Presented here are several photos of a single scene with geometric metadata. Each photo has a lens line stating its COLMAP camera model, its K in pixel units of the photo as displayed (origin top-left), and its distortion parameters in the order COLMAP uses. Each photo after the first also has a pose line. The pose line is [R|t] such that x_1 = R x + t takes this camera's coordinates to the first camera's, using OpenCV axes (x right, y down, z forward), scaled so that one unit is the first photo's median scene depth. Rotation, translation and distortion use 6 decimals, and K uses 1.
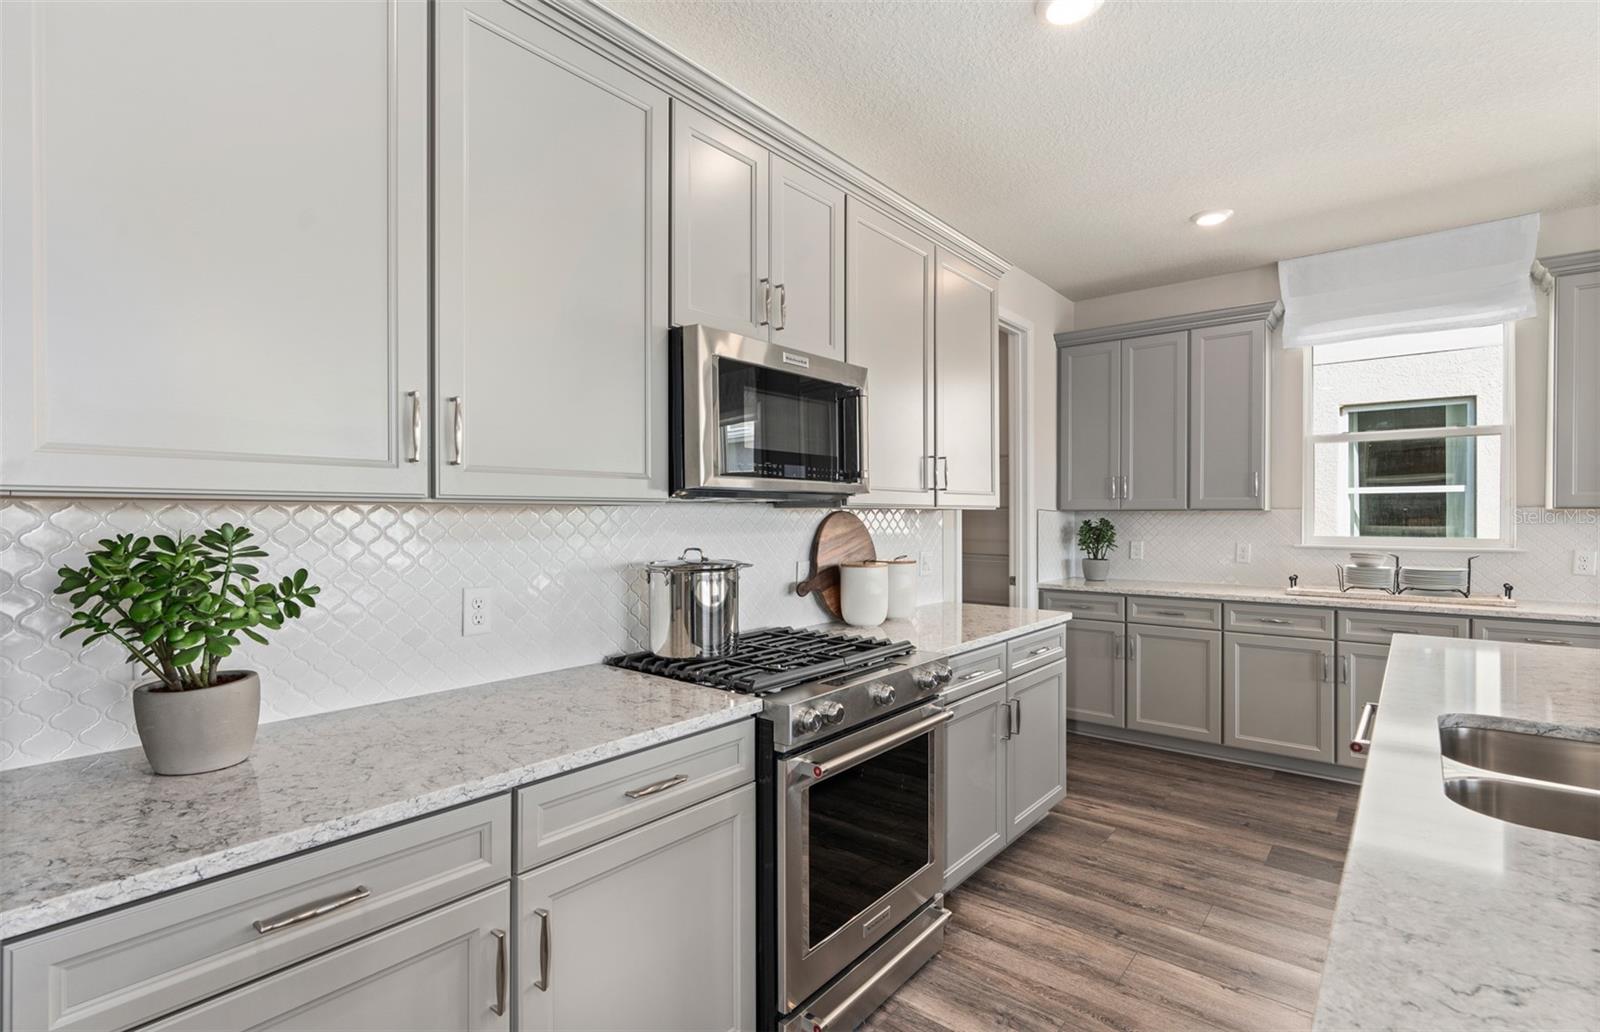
lens RADIAL K [[743.3, 0, 798.5], [0, 743.3, 518.0], [0, 0, 1]] dist [-0.011761, 0.005255]
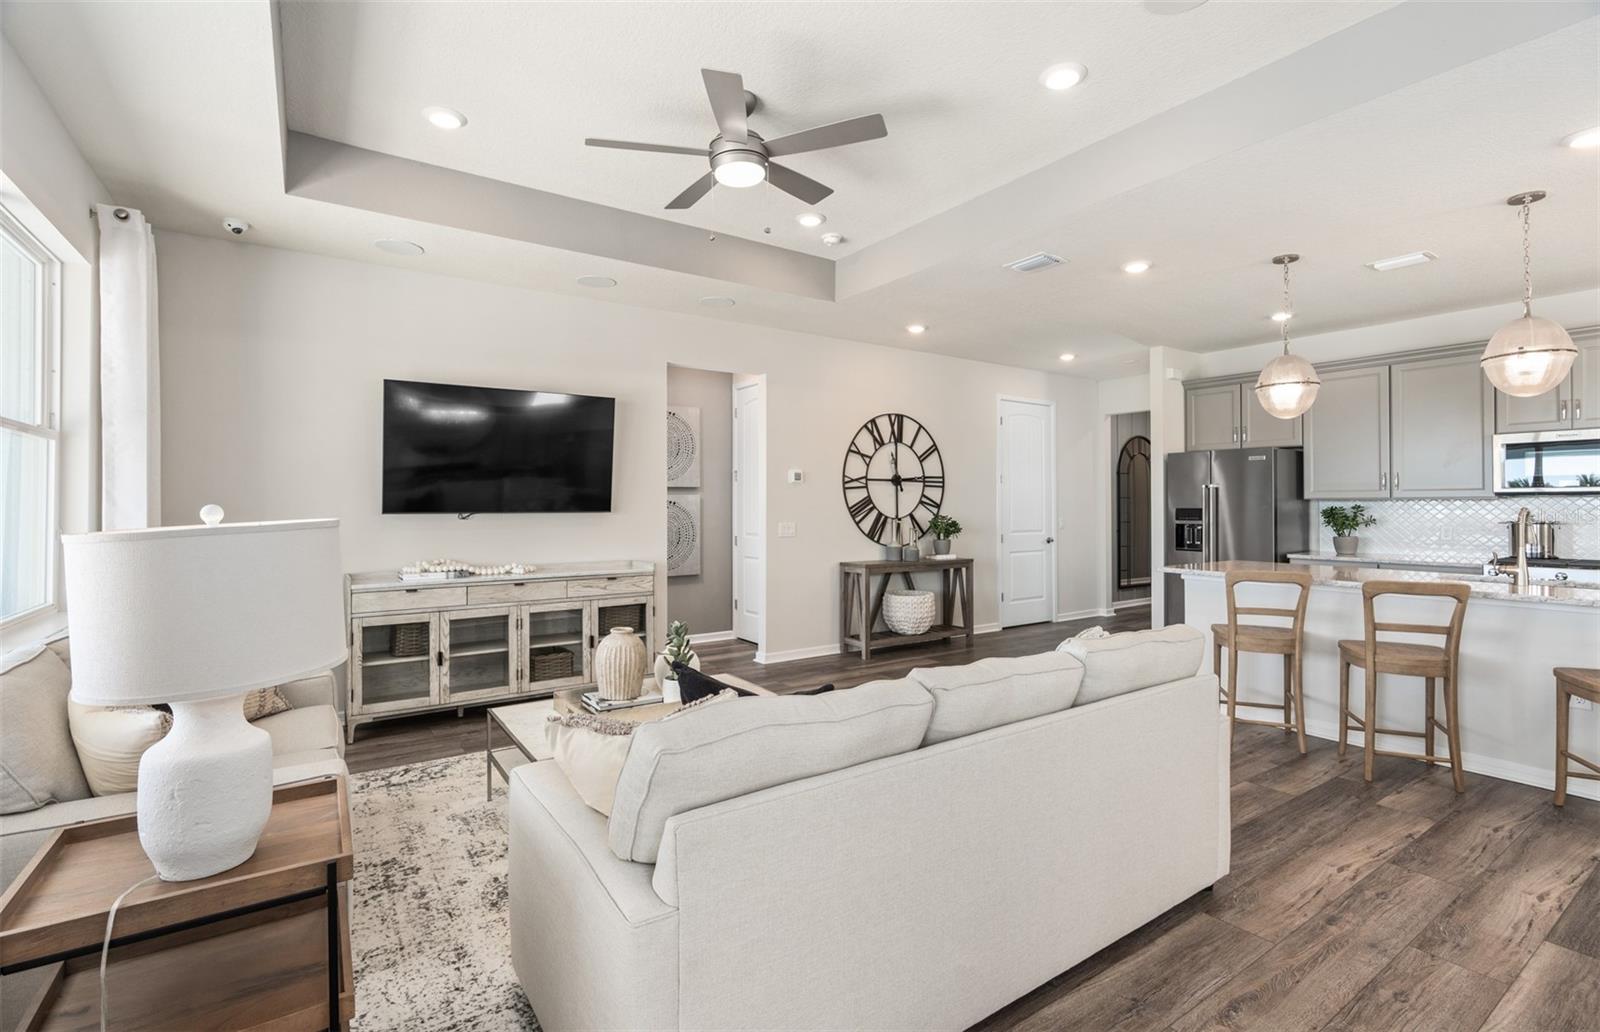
lens RADIAL K [[727.3, 0, 796.6], [0, 727.3, 495.1], [0, 0, 1]] dist [-0.009456, 0.002674]
pose [[-0.277558, -0.012001, -0.960634, 2.100282], [-0.004020, 0.999928, -0.011331, 0.007142], [0.960701, 0.000717, -0.277586, -0.509526]]
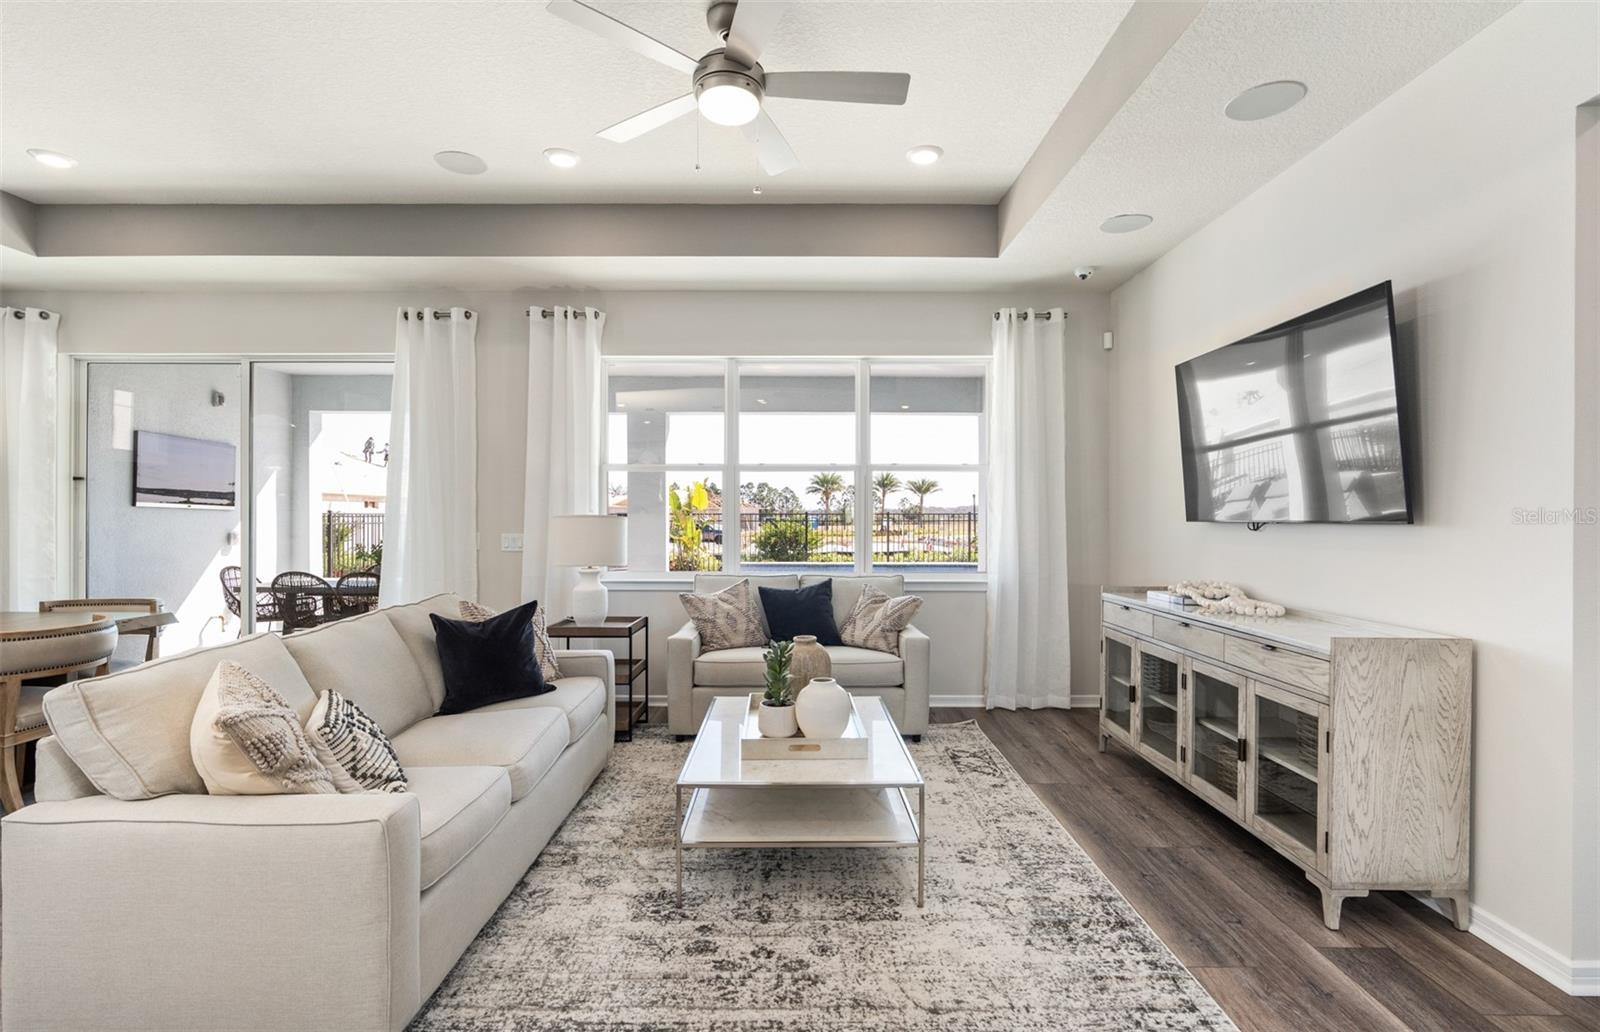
lens RADIAL K [[743.3, 0, 801.0], [0, 743.3, 526.4], [0, 0, 1]] dist [-0.011761, 0.005255]
pose [[-0.648487, -0.013373, 0.761108, 0.278402], [-0.000218, 0.999849, 0.017382, 0.019248], [-0.761226, 0.011106, -0.648392, -0.364961]]
